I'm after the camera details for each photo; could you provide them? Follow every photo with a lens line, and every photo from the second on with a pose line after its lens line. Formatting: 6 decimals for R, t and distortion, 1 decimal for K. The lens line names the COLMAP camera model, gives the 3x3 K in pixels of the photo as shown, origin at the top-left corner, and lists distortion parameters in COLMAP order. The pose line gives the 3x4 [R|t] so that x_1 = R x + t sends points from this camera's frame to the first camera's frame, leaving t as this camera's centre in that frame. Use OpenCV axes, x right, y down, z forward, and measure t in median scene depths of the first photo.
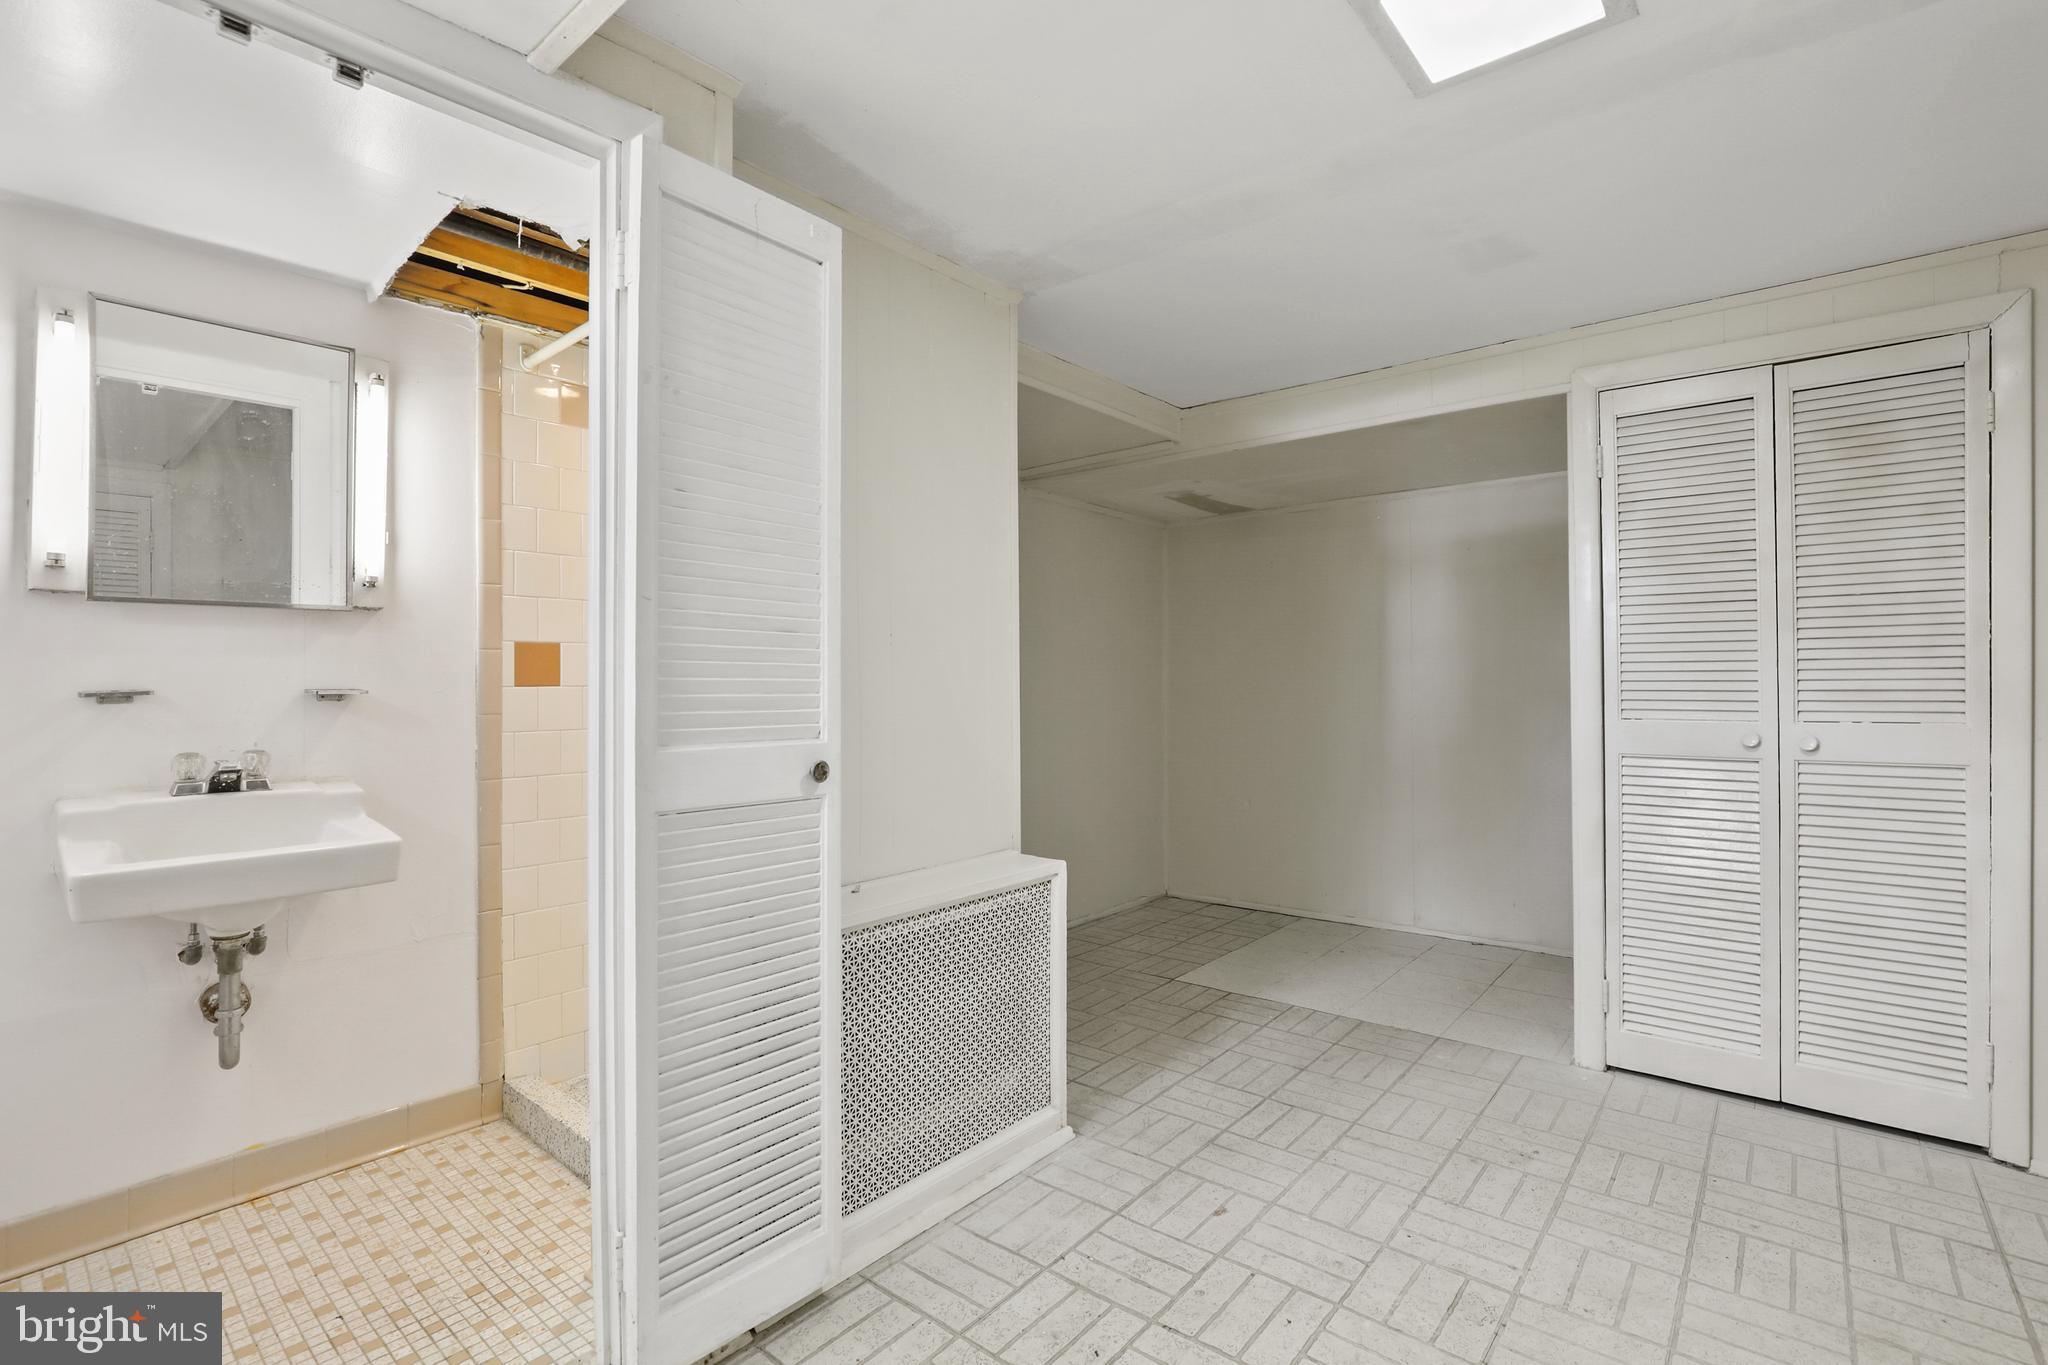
lens RADIAL K [[950.8, 0, 1012.1], [0, 950.8, 665.5], [0, 0, 1]] dist [-0.017857, 0.010250]
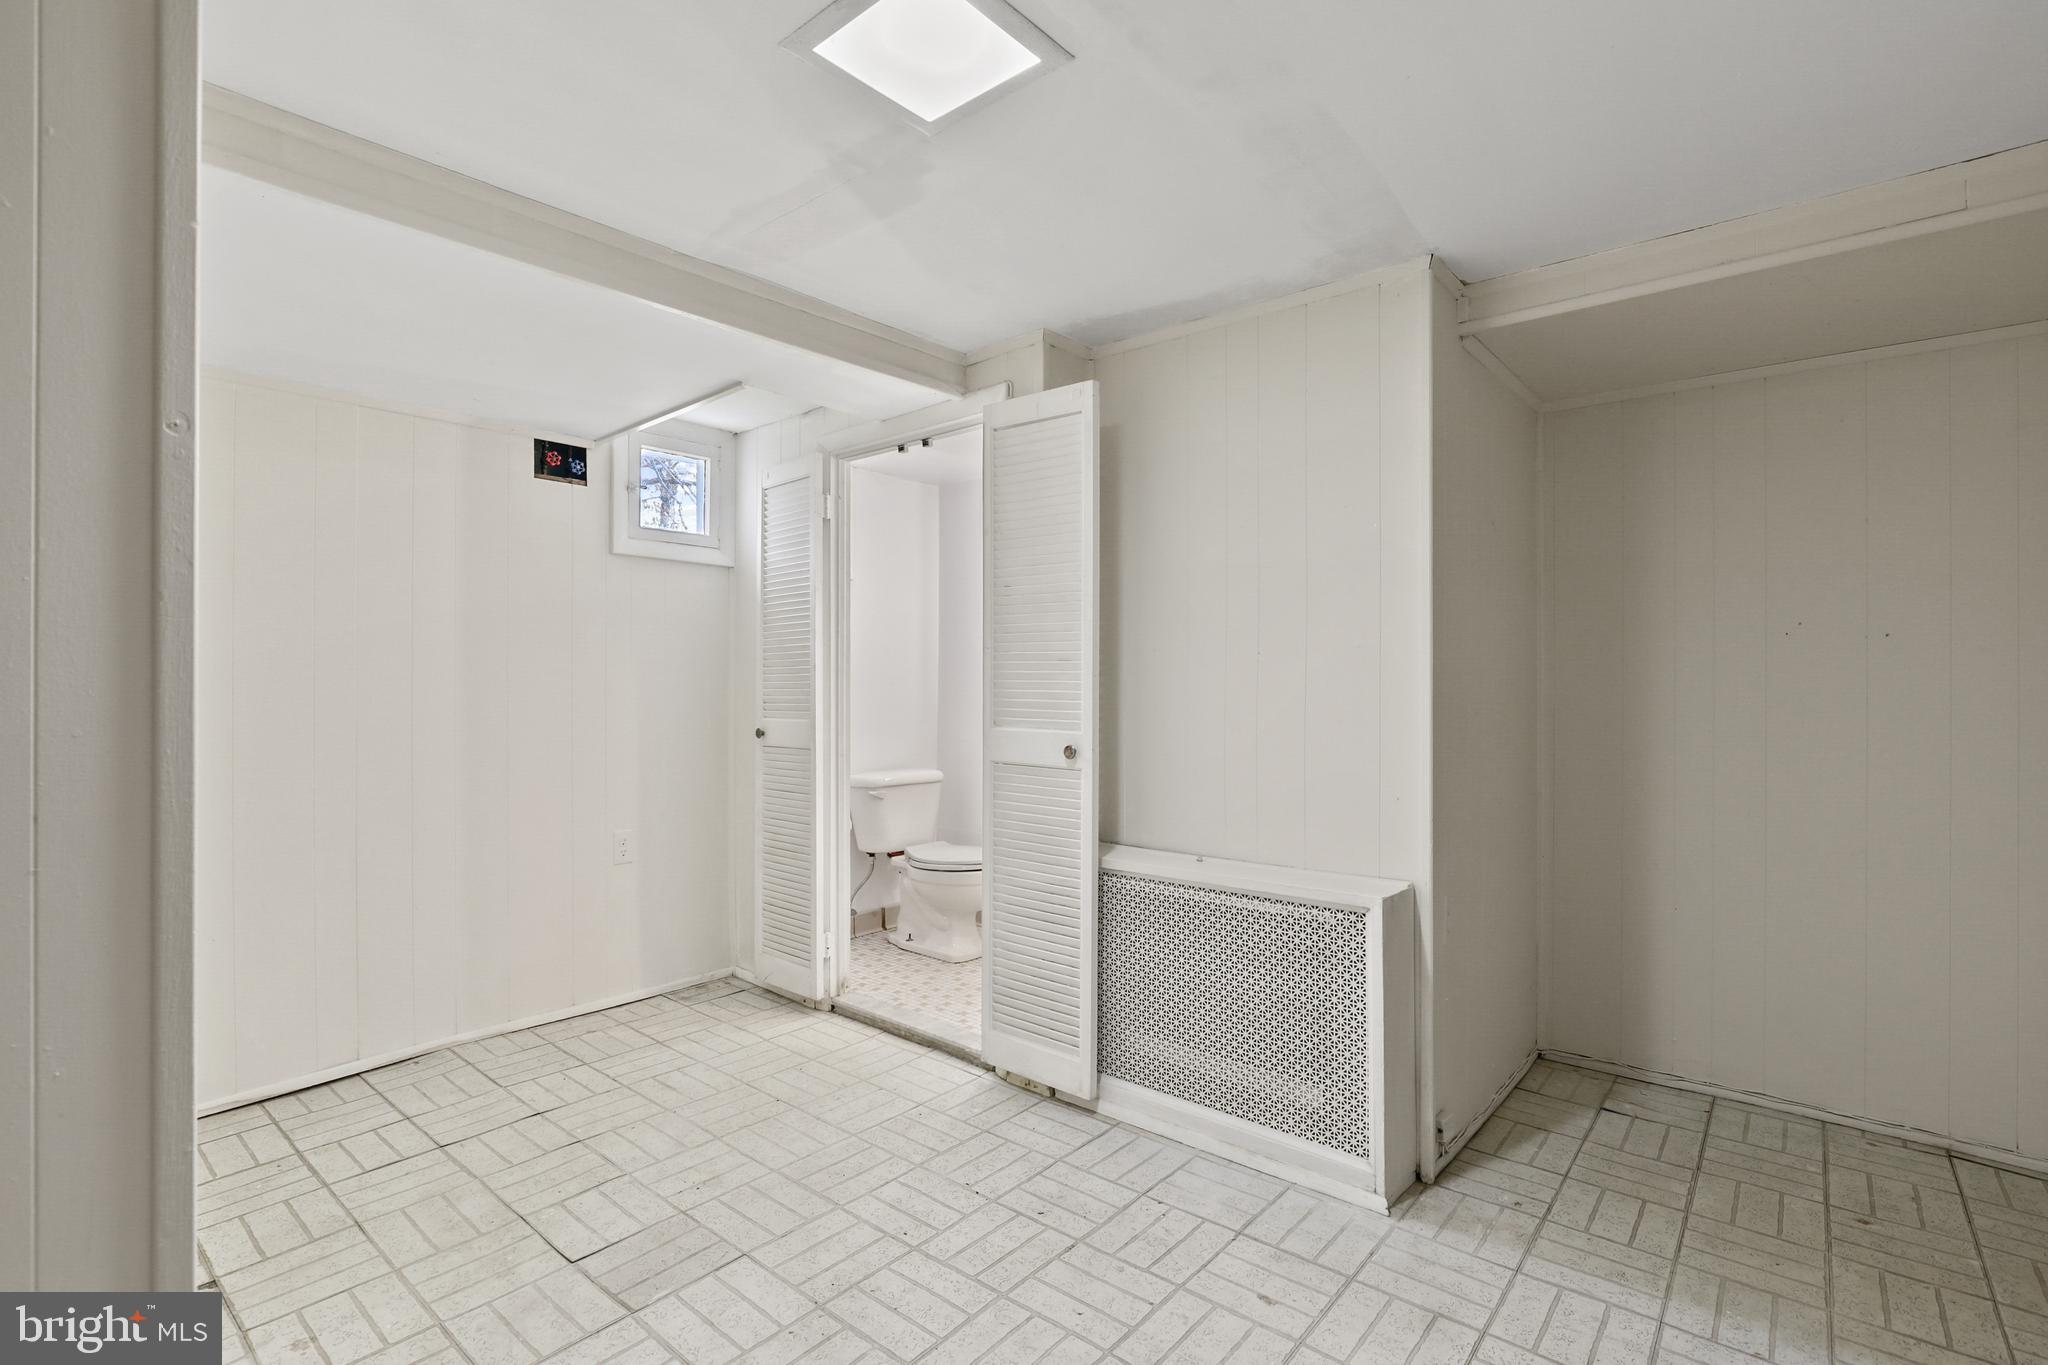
lens RADIAL K [[939.3, 0, 1020.7], [0, 939.3, 680.0], [0, 0, 1]] dist [-0.012141, 0.000848]
pose [[-0.001126, -0.005947, -0.999982, 1.766328], [0.011345, 0.999918, -0.005959, 0.006207], [0.999935, -0.011352, -0.001059, 1.259300]]
